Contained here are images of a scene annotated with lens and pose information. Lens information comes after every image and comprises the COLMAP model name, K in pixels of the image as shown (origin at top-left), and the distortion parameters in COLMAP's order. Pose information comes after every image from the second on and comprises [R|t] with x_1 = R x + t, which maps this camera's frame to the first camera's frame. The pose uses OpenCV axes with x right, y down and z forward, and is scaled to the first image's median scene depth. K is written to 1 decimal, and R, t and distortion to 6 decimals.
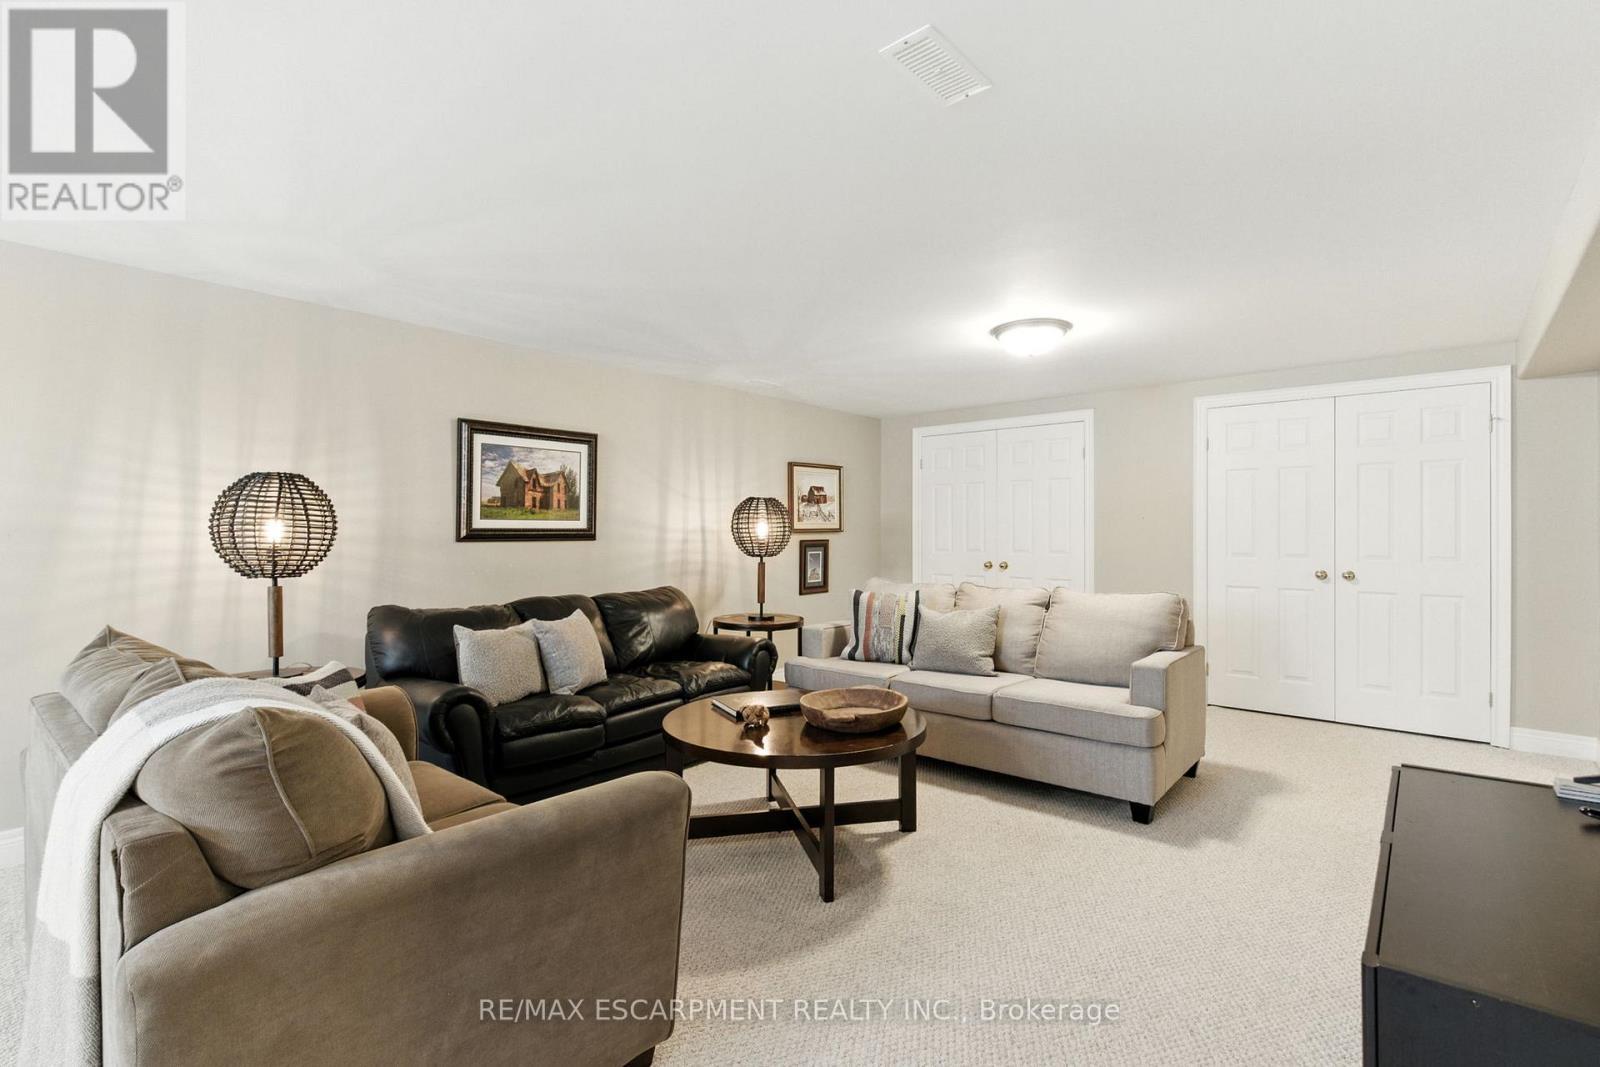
lens RADIAL K [[743.7, 0, 800.0], [0, 743.7, 533.5], [0, 0, 1]] dist [0.000466, -0.000681]
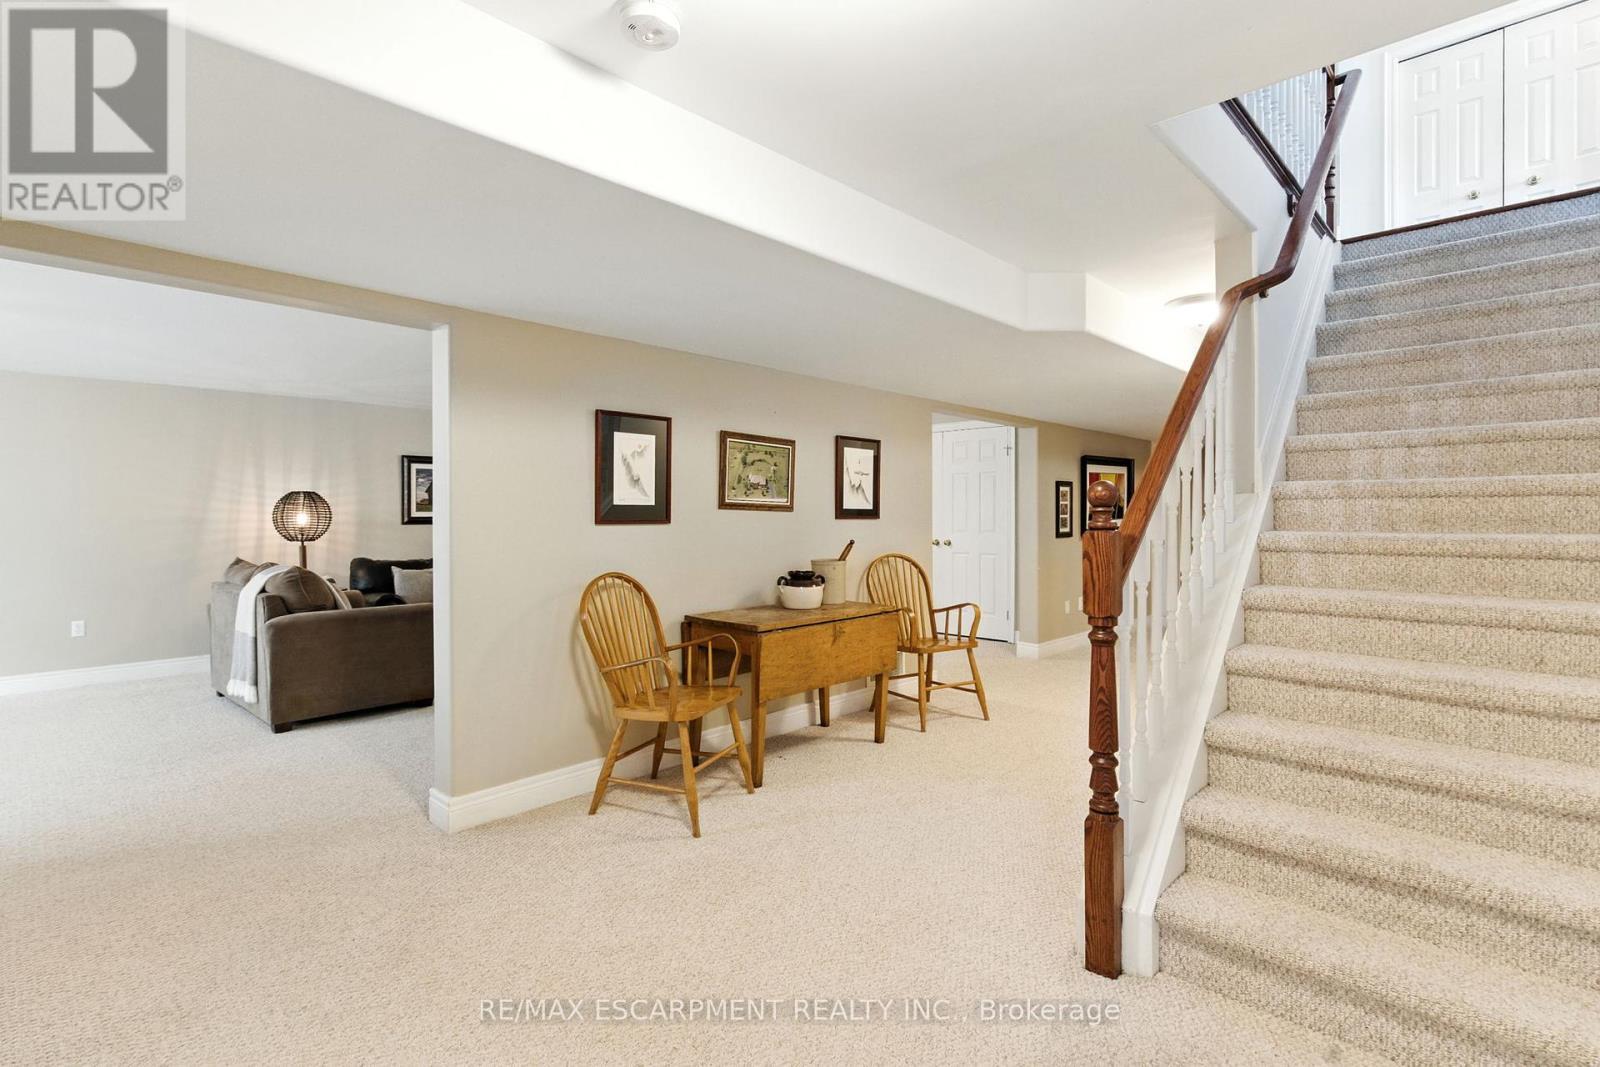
lens RADIAL K [[772.0, 0, 800.0], [0, 772.0, 533.5], [0, 0, 1]] dist [0.003212, 0.000418]
pose [[0.998770, -0.005127, -0.049308, 0.759111], [0.006082, 0.999796, 0.019243, 0.003546], [0.049199, -0.019519, 0.998598, -1.047413]]
